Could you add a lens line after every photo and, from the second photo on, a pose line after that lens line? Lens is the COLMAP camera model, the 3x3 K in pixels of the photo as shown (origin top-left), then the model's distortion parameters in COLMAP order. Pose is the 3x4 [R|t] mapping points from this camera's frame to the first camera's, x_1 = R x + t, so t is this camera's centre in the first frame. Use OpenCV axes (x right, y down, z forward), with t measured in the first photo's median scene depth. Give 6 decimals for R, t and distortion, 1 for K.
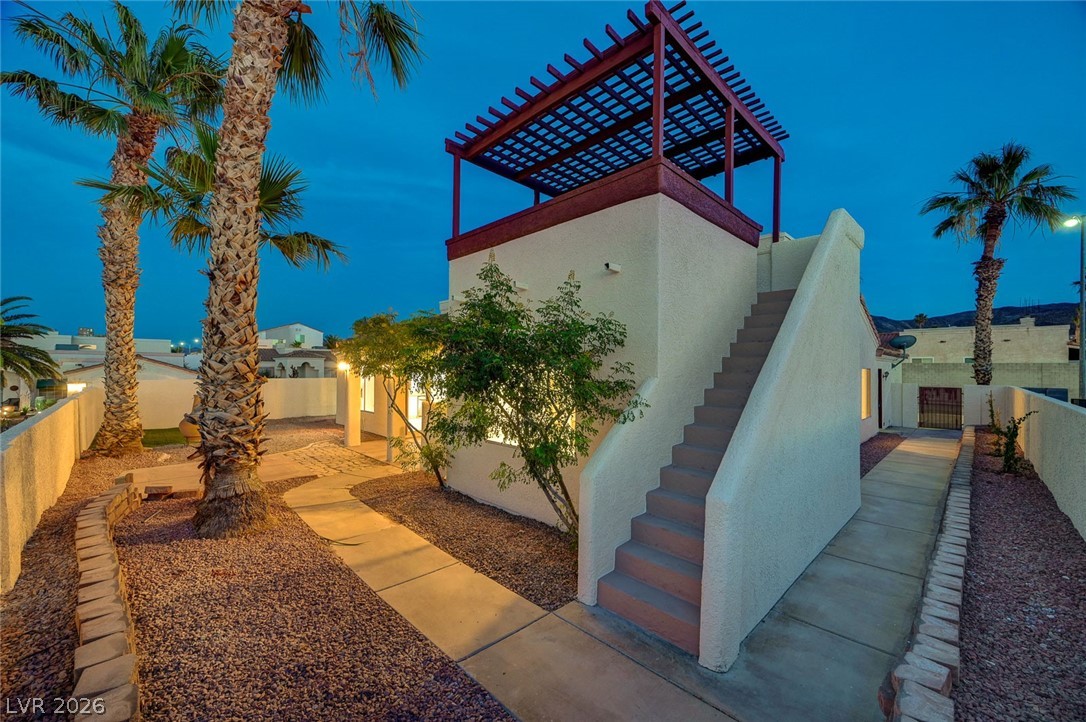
lens RADIAL K [[427.4, 0, 543.0], [0, 427.4, 363.3], [0, 0, 1]] dist [-0.001290, 0.000030]
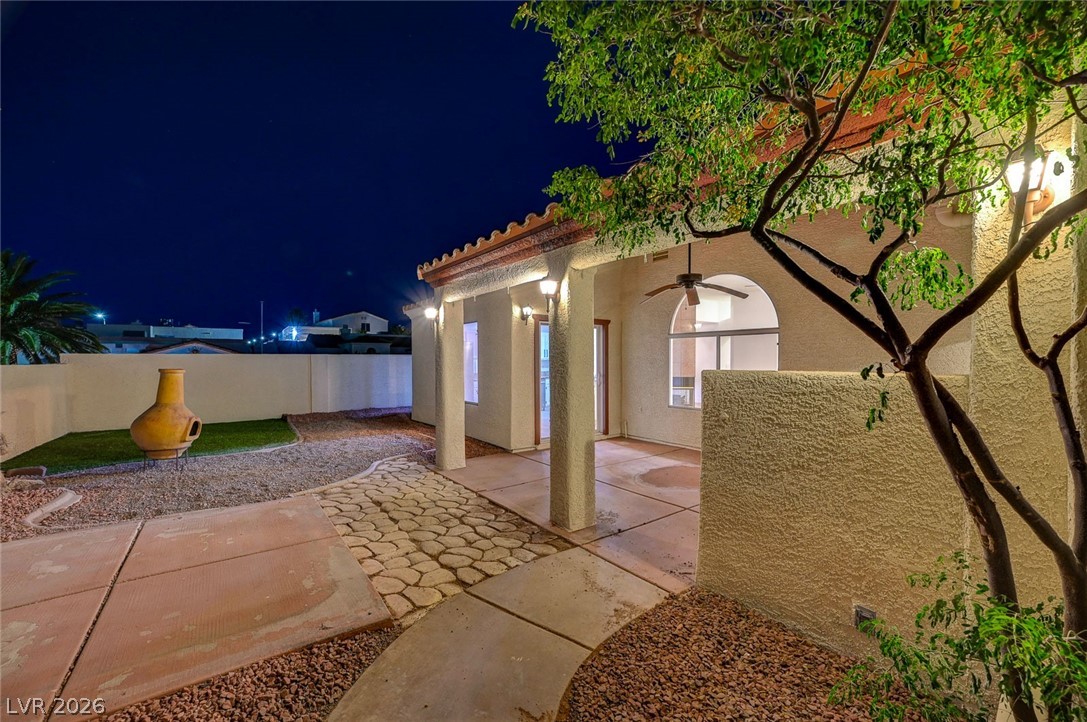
lens RADIAL K [[427.8, 0, 543.5], [0, 427.8, 363.3], [0, 0, 1]] dist [-0.001290, 0.000030]
pose [[0.991851, -0.009599, -0.127041, -0.765725], [0.012414, 0.999694, 0.021387, 0.163407], [0.126797, -0.022789, 0.991667, 1.440039]]
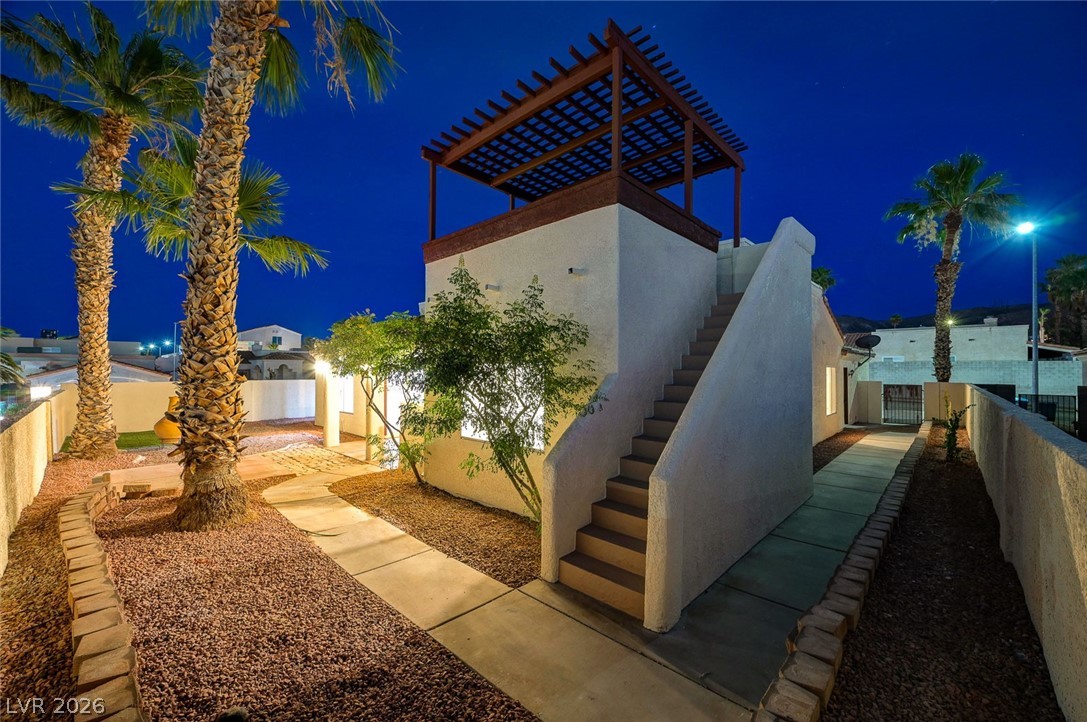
lens RADIAL K [[427.8, 0, 543.5], [0, 427.8, 363.3], [0, 0, 1]] dist [-0.001290, 0.000030]
pose [[0.999191, -0.005575, 0.039829, 0.039921], [0.005666, 0.999982, -0.002171, 0.007542], [-0.039816, 0.002395, 0.999204, -0.077277]]
